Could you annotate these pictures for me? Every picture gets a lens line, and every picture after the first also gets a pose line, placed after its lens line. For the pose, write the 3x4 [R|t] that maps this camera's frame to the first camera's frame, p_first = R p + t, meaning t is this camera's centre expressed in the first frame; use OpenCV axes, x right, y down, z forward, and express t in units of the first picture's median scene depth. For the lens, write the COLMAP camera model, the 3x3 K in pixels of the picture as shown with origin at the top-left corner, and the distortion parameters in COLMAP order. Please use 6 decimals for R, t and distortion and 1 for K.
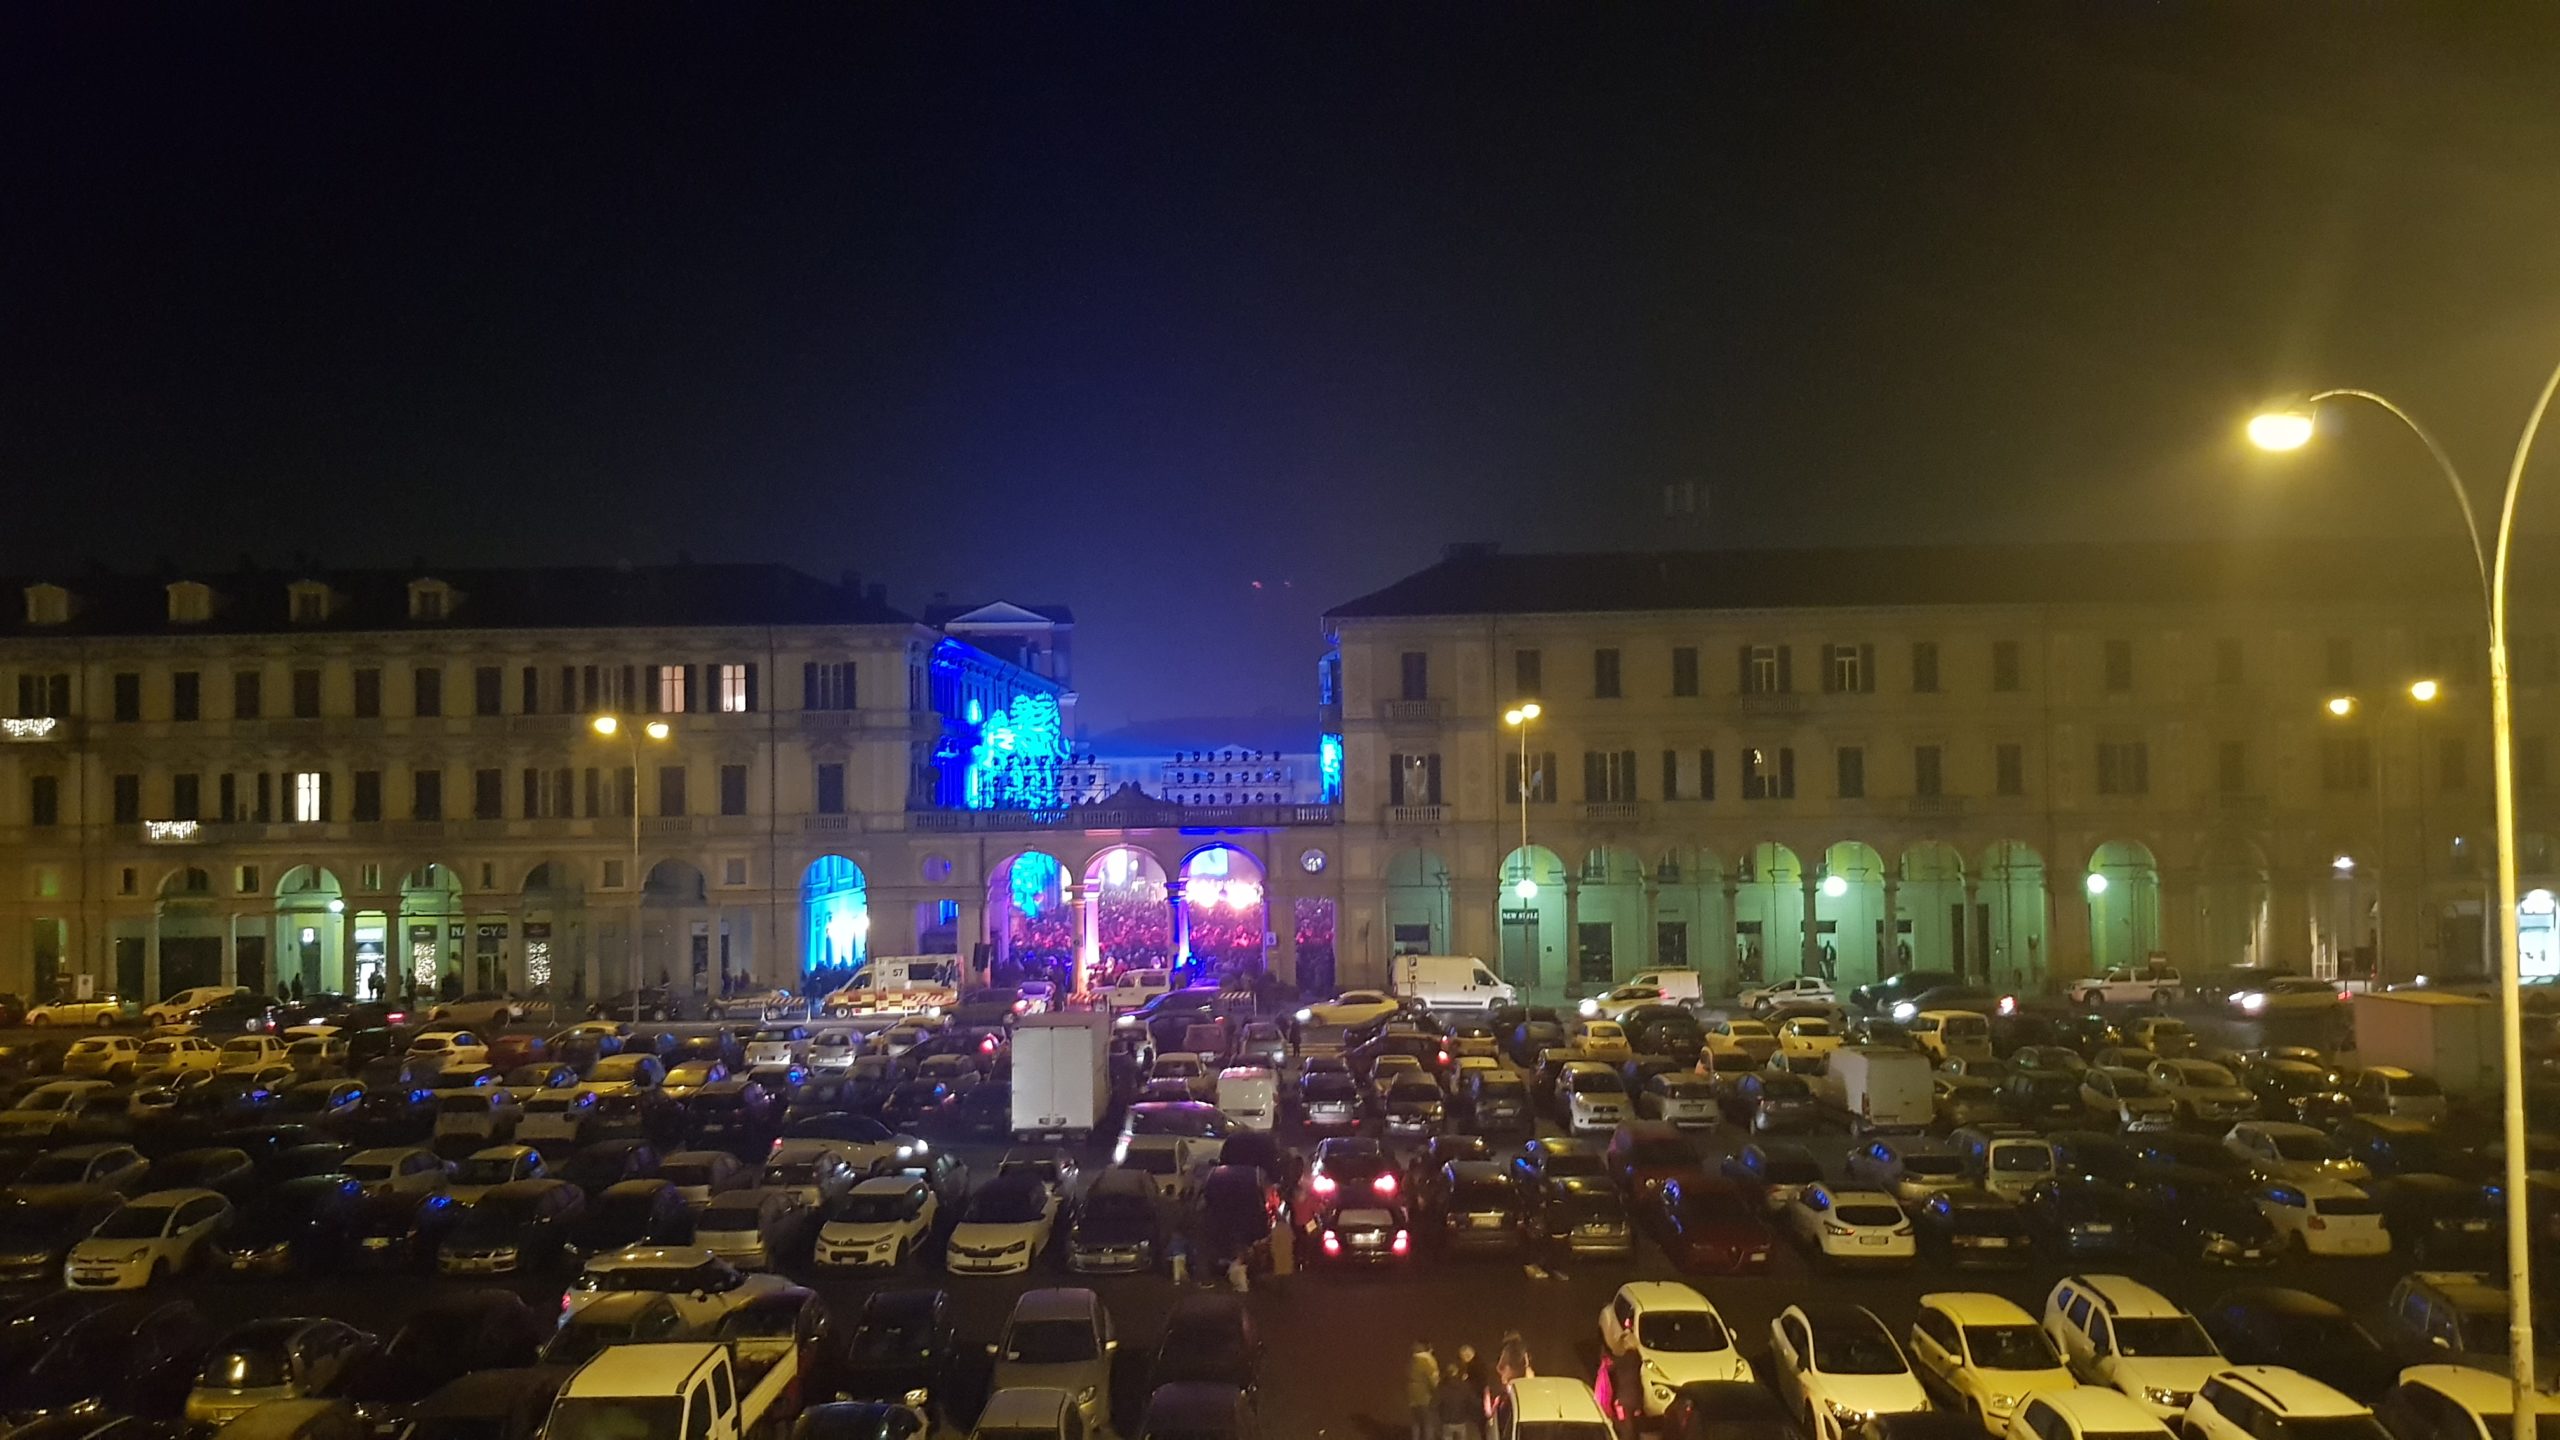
lens RADIAL K [[1980.8, 0, 1277.9], [0, 1980.8, 730.2], [0, 0, 1]] dist [0.062102, -0.086131]
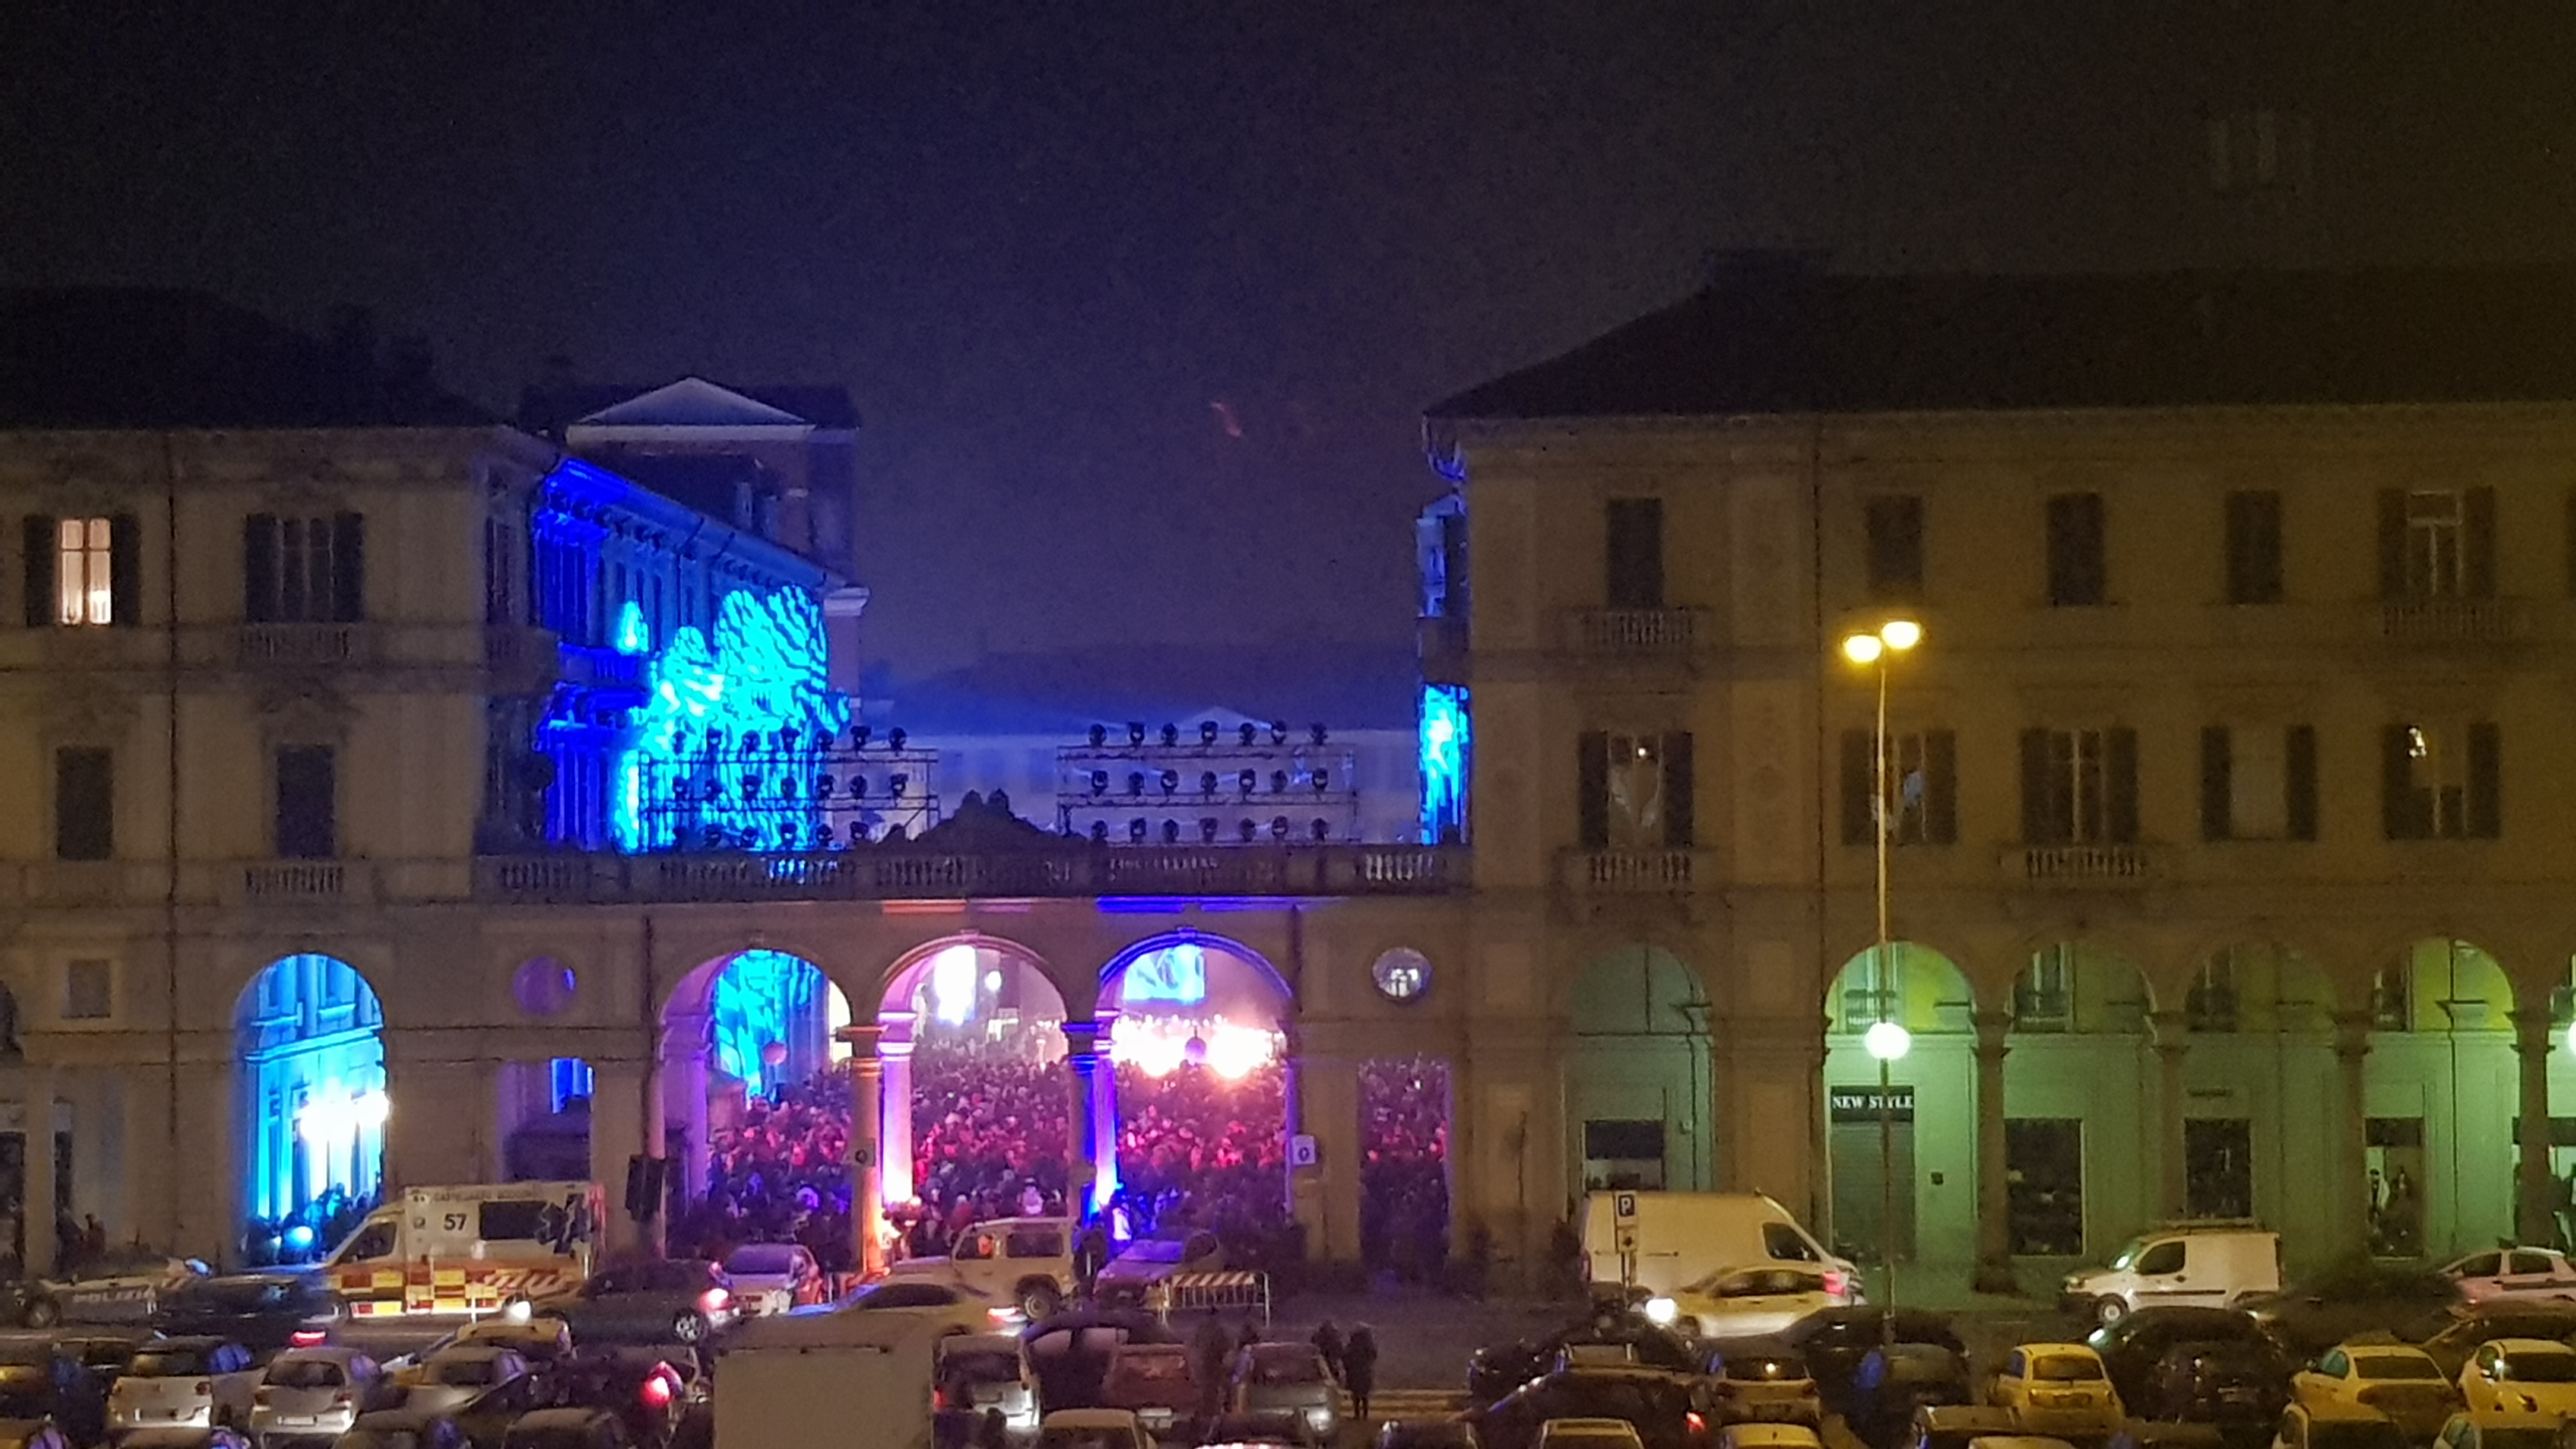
lens RADIAL K [[1993.2, 0, 1285.0], [0, 1993.2, 697.9], [0, 0, 1]] dist [0.062102, -0.086131]
pose [[0.999961, 0.005464, 0.006979, -0.011233], [-0.005820, 0.998632, 0.051973, -0.018041], [-0.006685, -0.052012, 0.998624, 0.559391]]
